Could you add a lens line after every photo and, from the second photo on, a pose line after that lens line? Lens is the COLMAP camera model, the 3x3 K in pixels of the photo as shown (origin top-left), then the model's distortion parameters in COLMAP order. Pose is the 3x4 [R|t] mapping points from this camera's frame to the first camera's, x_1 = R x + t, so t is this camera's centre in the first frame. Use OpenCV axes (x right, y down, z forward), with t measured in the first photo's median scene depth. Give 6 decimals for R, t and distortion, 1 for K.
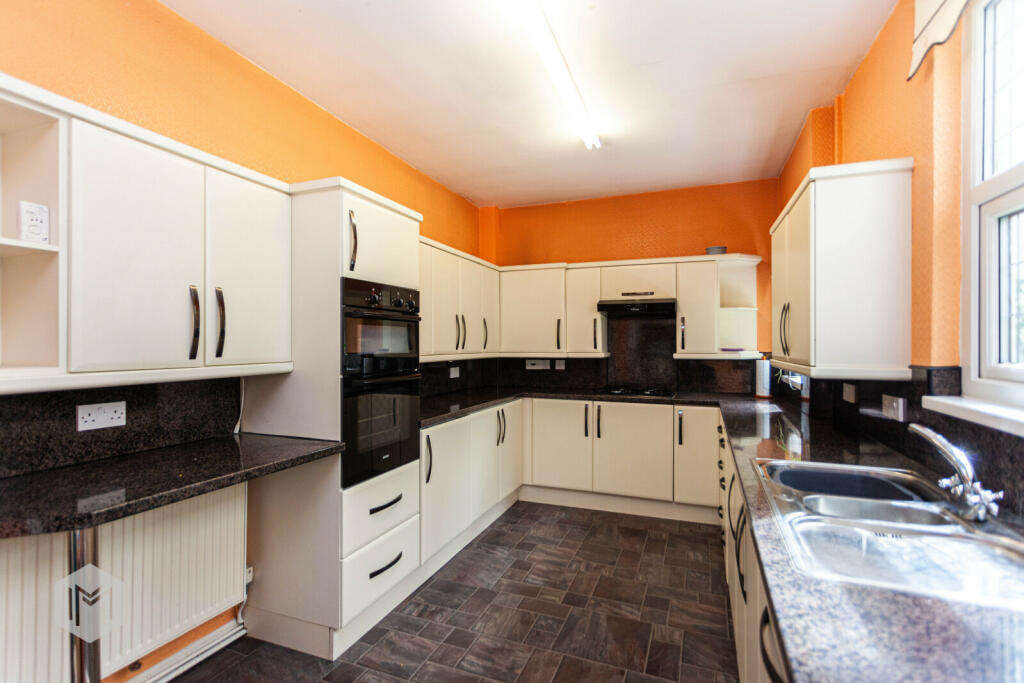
lens RADIAL K [[482.9, 0, 512.0], [0, 482.9, 341.5], [0, 0, 1]] dist [0.000008, 0.000011]
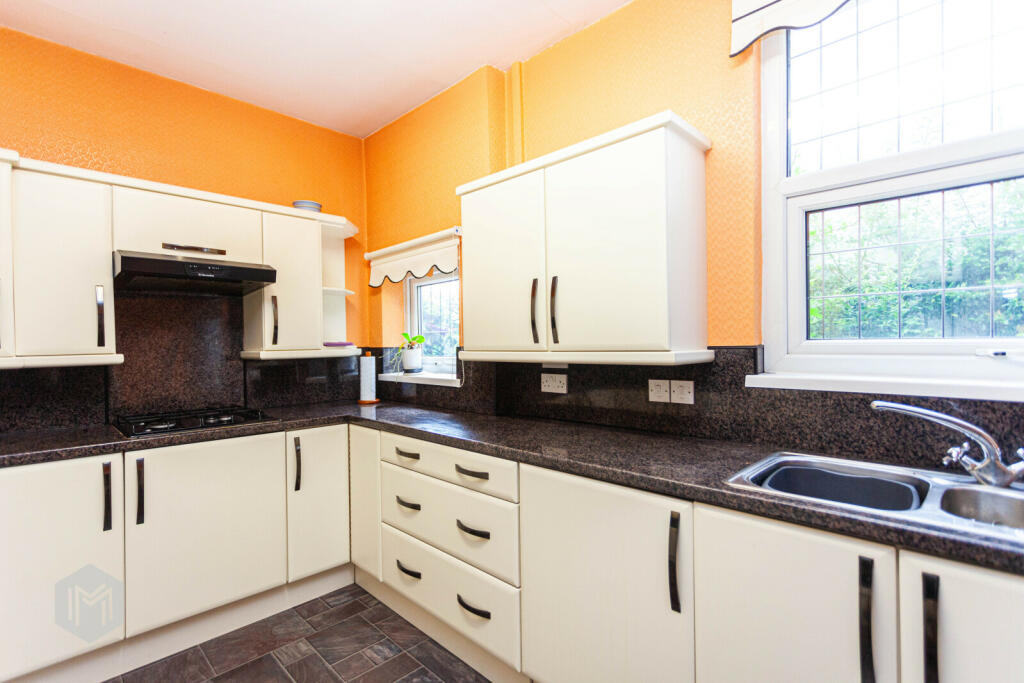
lens RADIAL K [[488.7, 0, 512.0], [0, 488.7, 341.5], [0, 0, 1]] dist [-0.001078, -0.000278]
pose [[0.398416, -0.005985, 0.917185, -0.128131], [-0.000995, 0.999975, 0.006958, 0.006898], [-0.917204, -0.003684, 0.398401, 0.444487]]
